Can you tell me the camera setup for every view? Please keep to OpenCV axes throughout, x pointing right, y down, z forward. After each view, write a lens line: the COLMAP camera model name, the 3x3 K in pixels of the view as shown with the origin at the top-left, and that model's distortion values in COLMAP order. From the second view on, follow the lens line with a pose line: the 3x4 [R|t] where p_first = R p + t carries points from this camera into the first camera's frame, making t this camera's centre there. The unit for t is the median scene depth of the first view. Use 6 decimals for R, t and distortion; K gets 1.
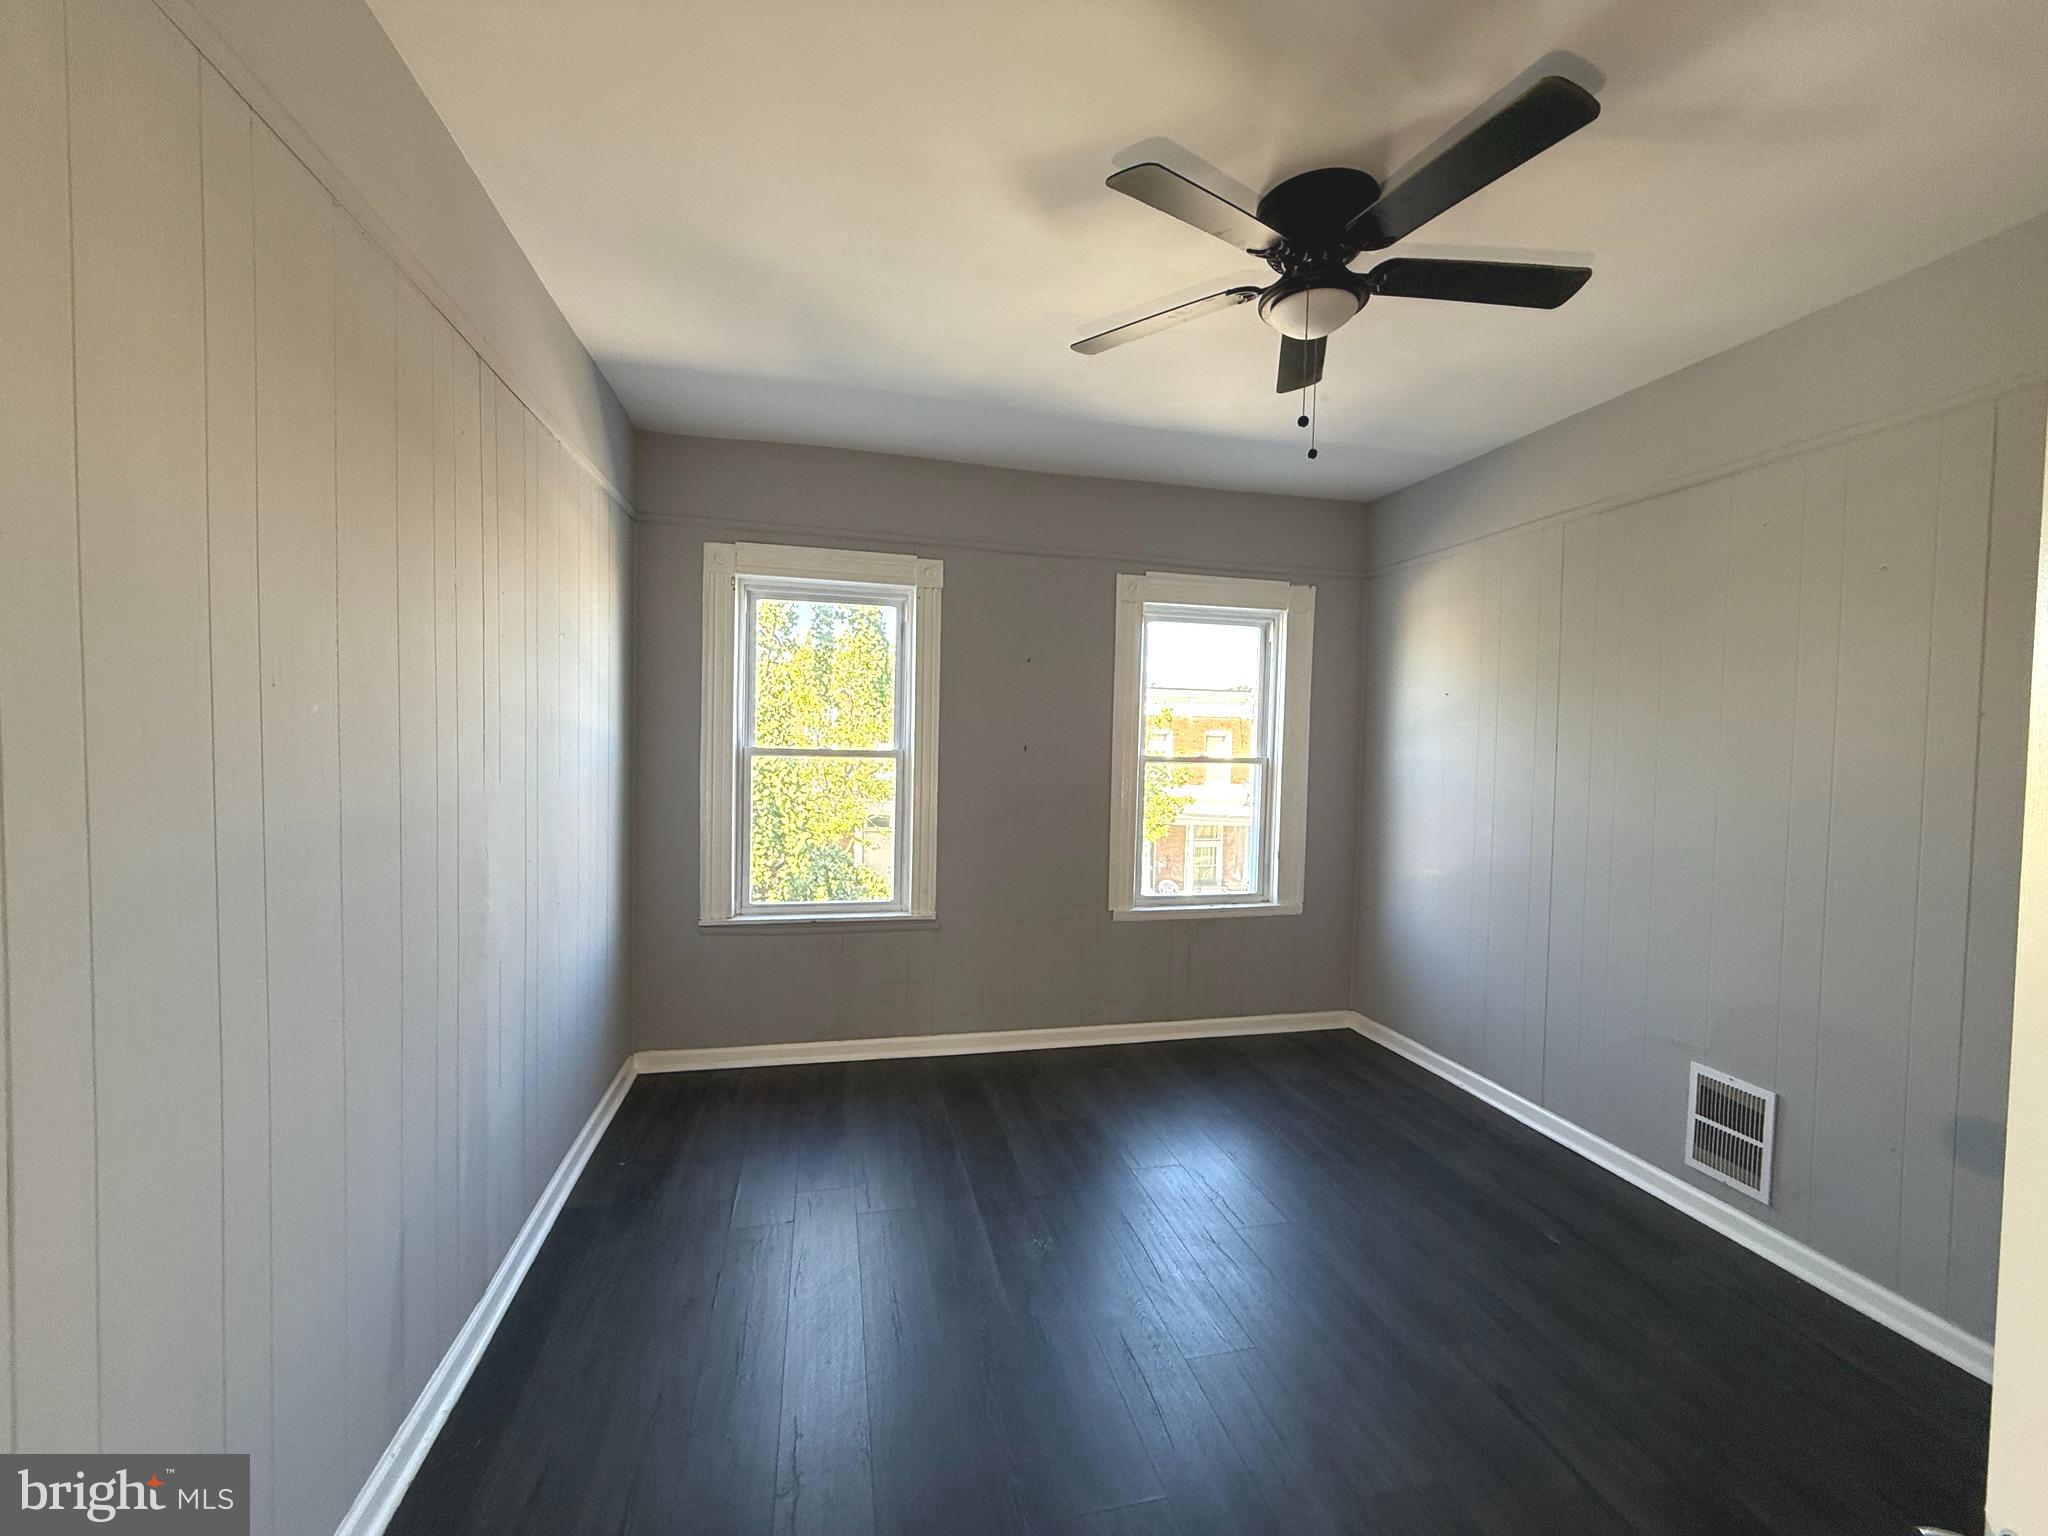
lens RADIAL K [[832.8, 0, 1013.4], [0, 832.8, 763.1], [0, 0, 1]] dist [0.000555, 0.000118]
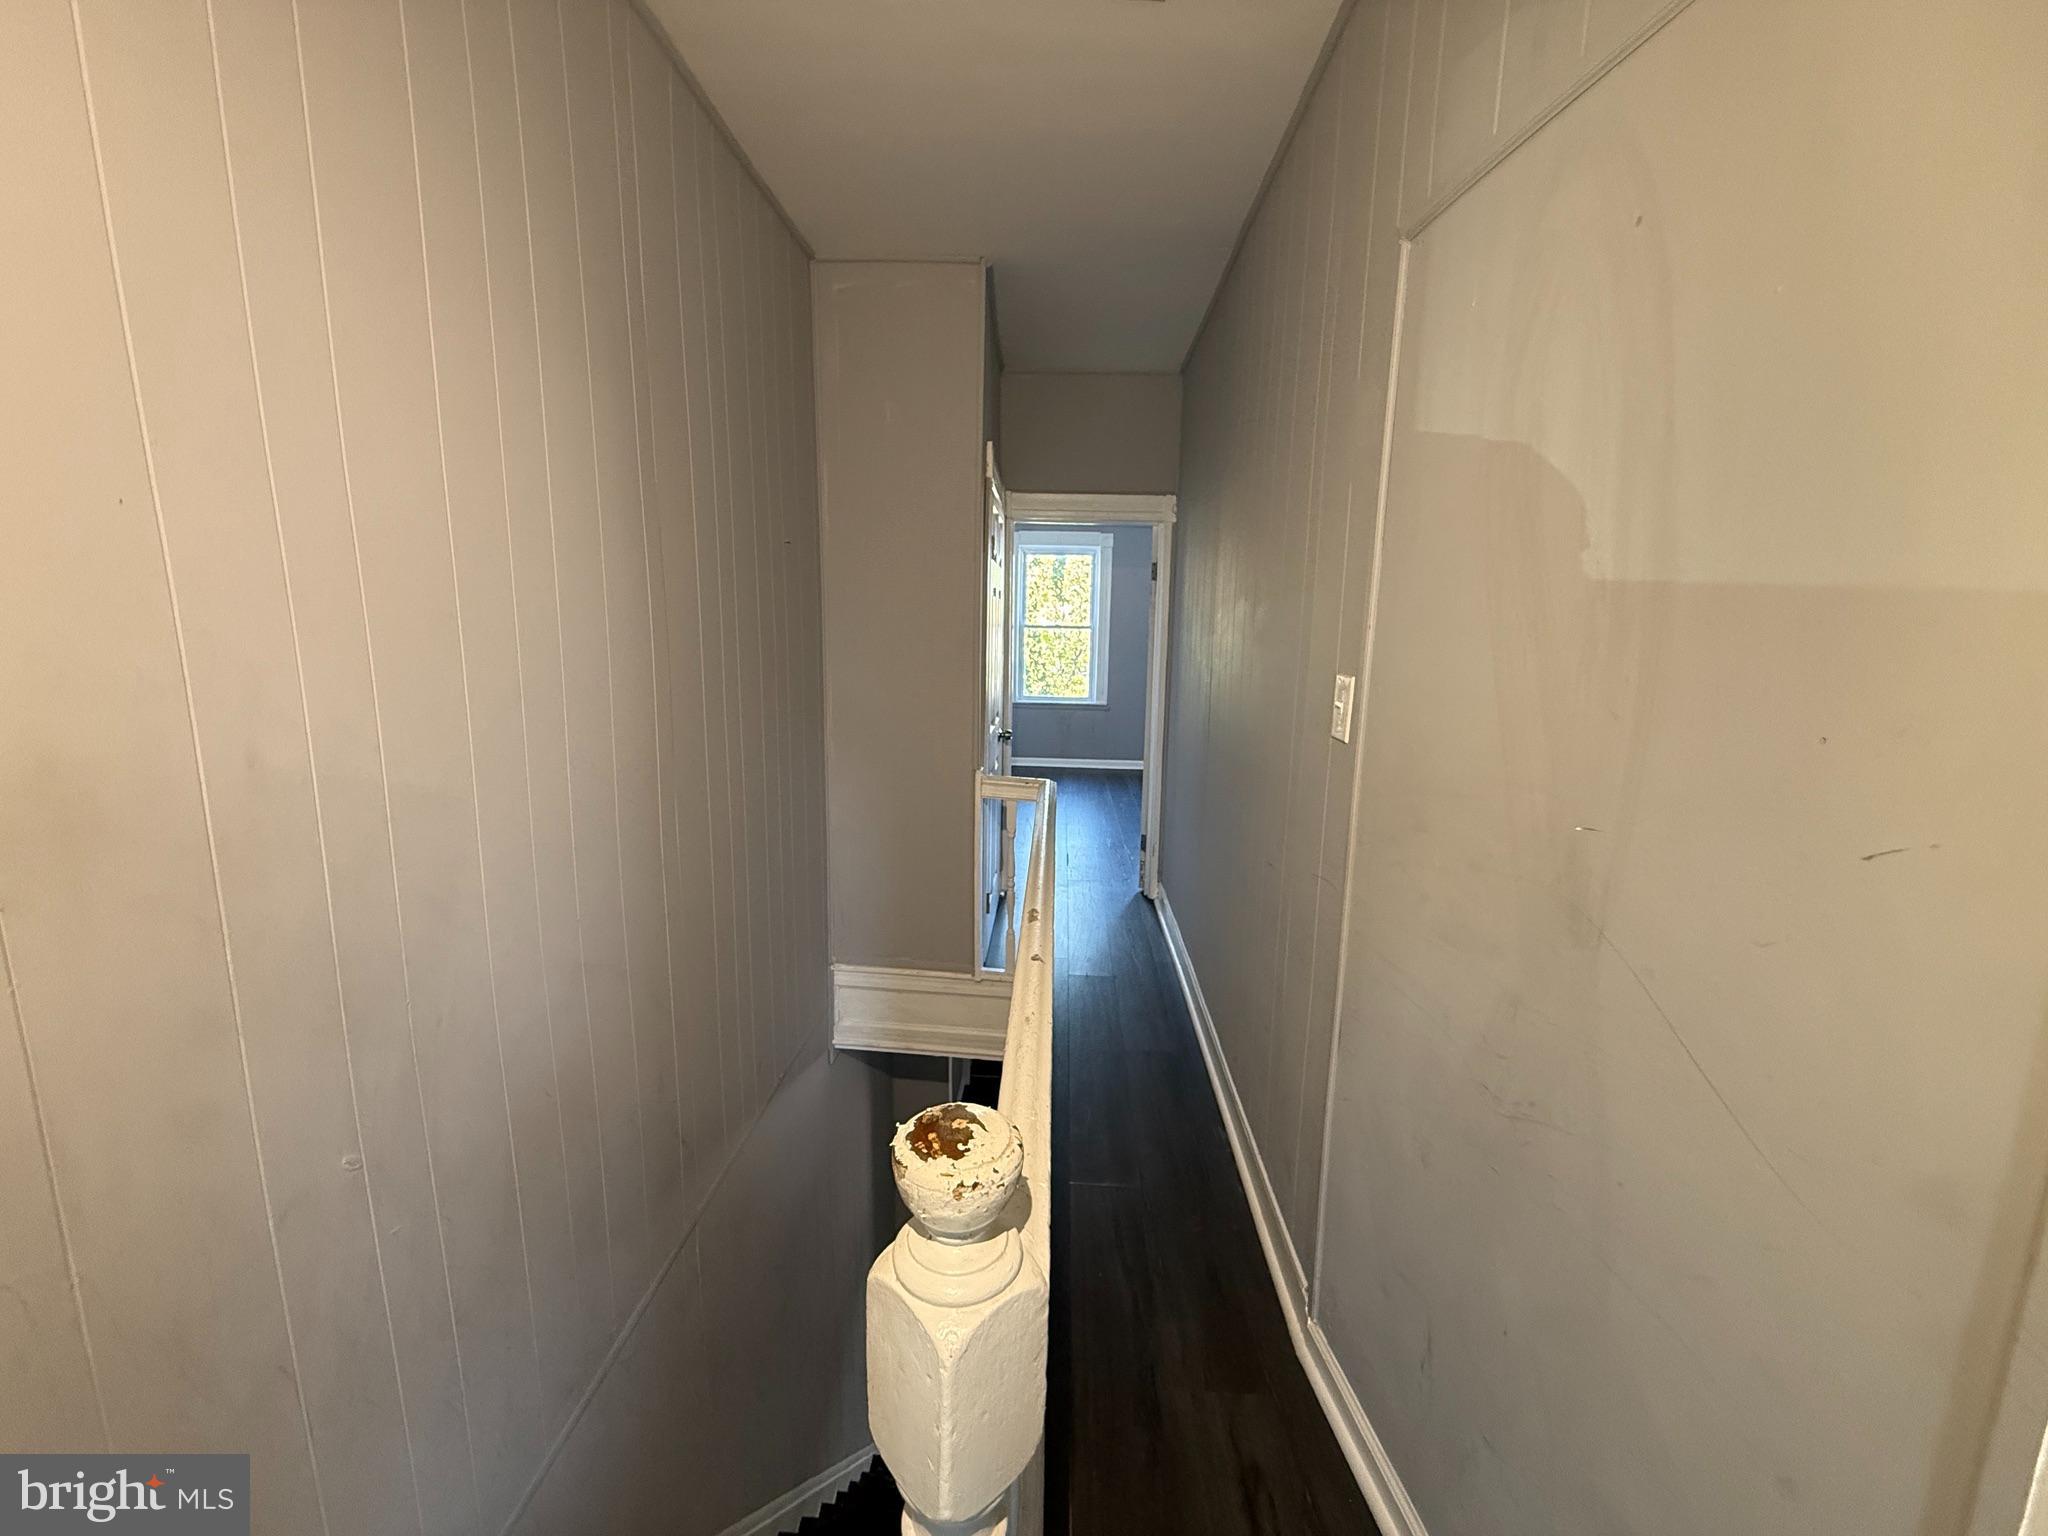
lens RADIAL K [[832.8, 0, 1019.5], [0, 832.8, 763.9], [0, 0, 1]] dist [0.000555, 0.000118]
pose [[0.963316, 0.039657, -0.265425, 0.273075], [-0.005922, 0.991922, 0.126711, 0.069212], [0.268305, -0.120491, 0.955769, -1.160382]]
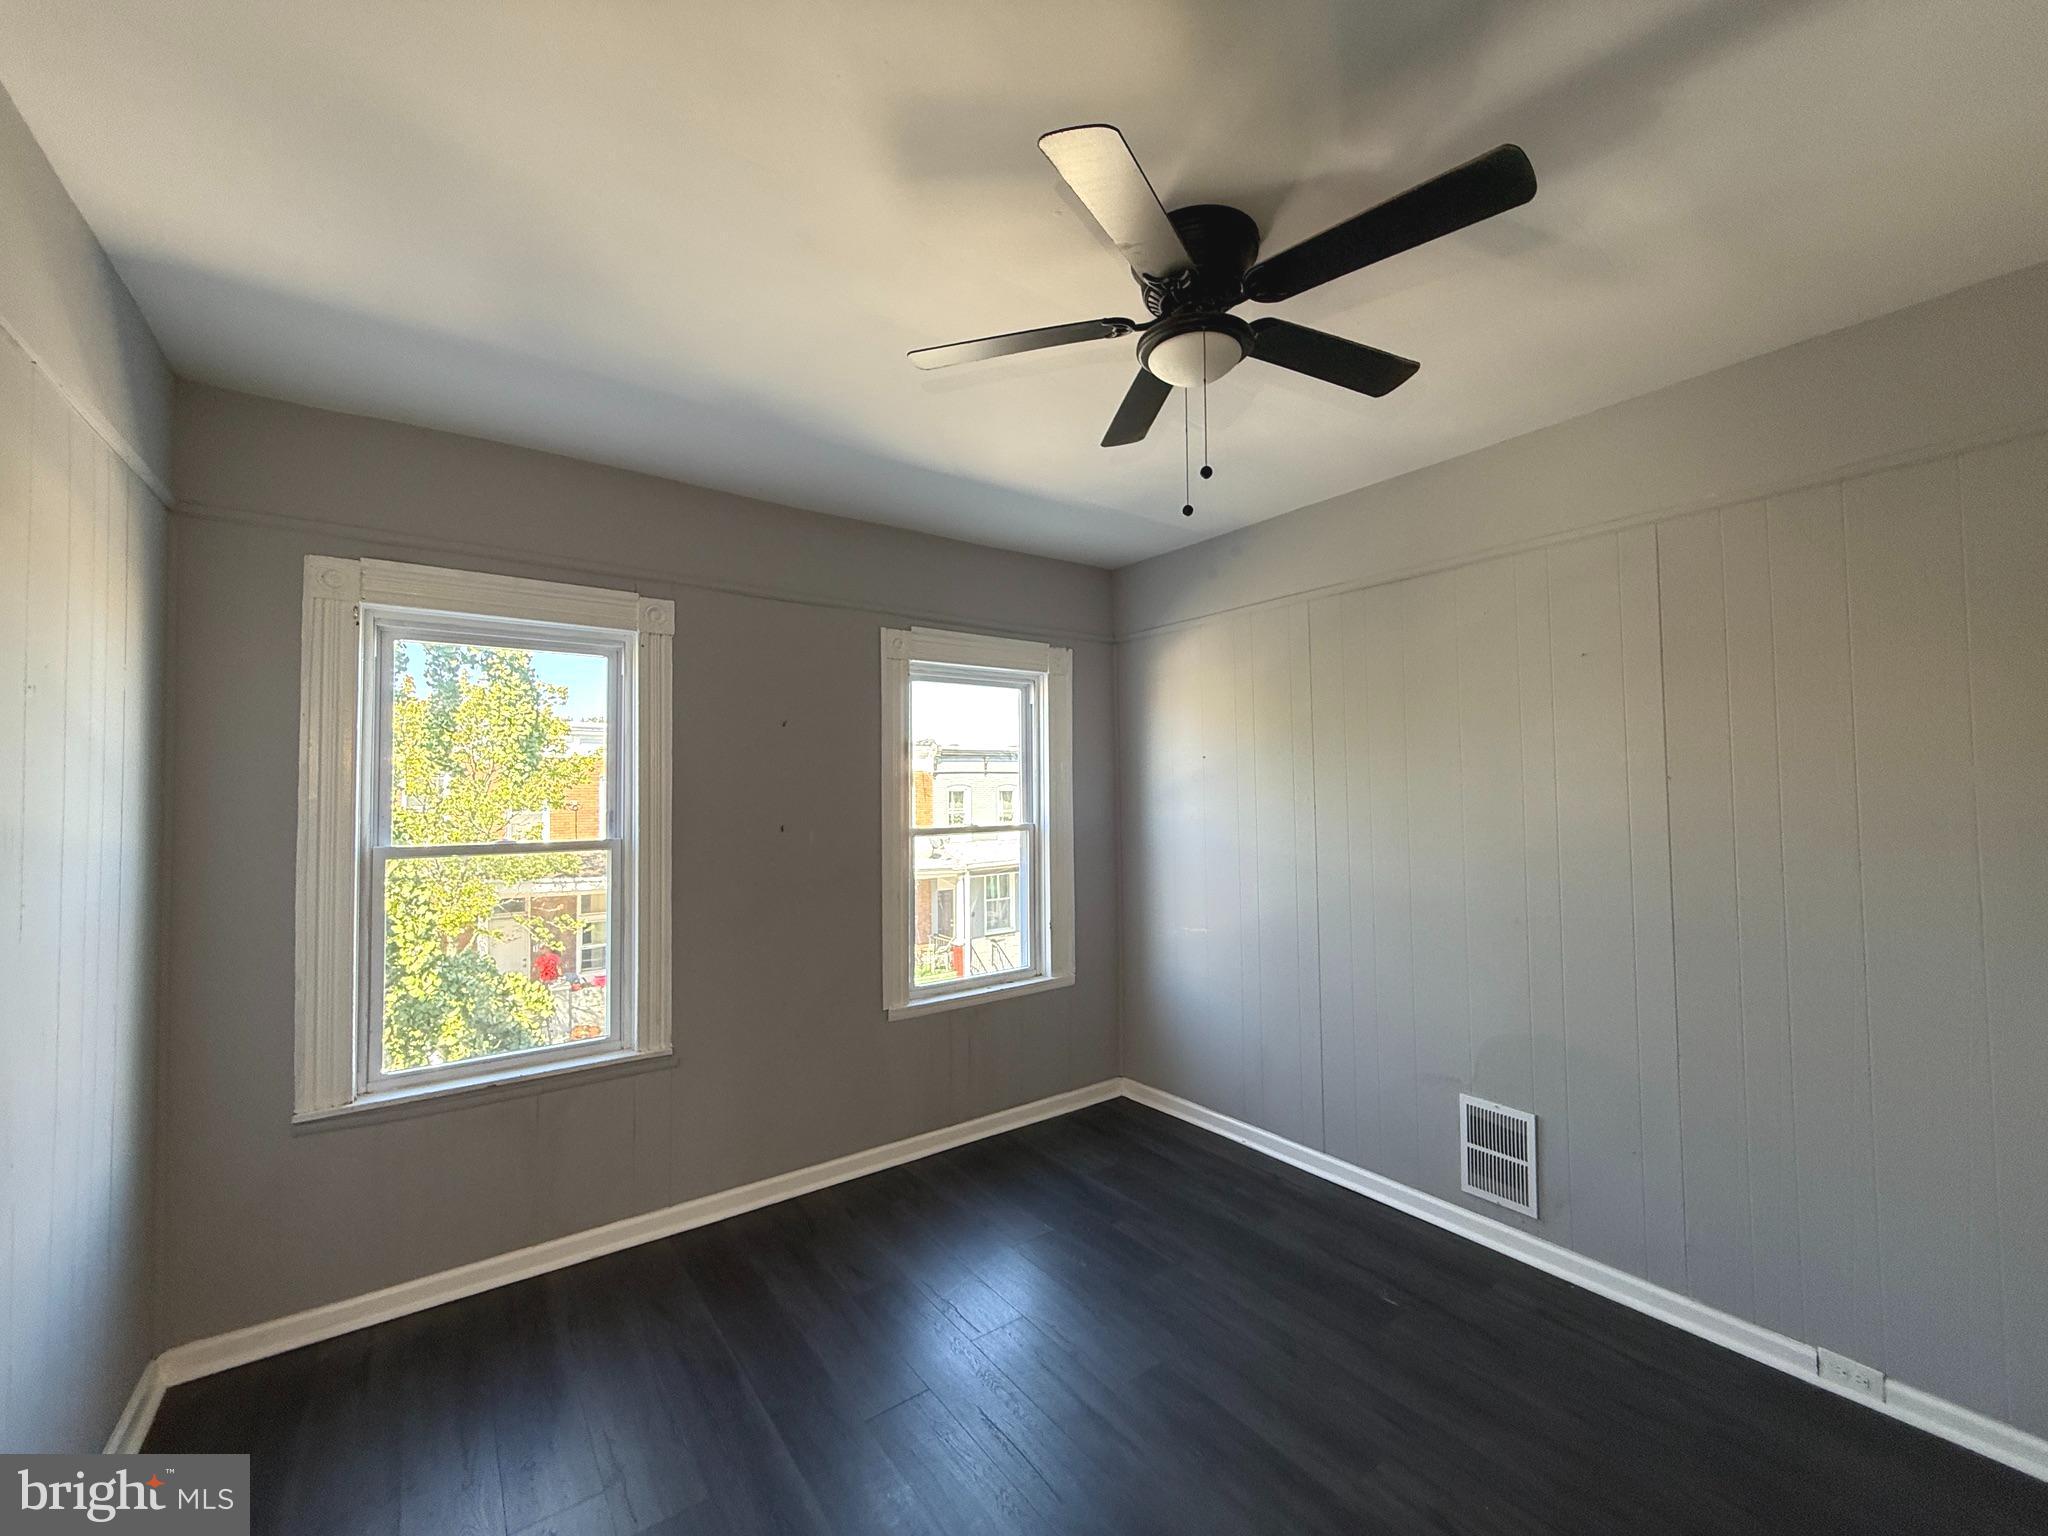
lens RADIAL K [[832.8, 0, 1023.9], [0, 832.8, 763.9], [0, 0, 1]] dist [0.000555, 0.000118]
pose [[0.917492, -0.018734, 0.397313, -0.099515], [0.043058, 0.997698, -0.052387, -0.029977], [-0.395417, 0.065172, 0.916186, 0.141081]]
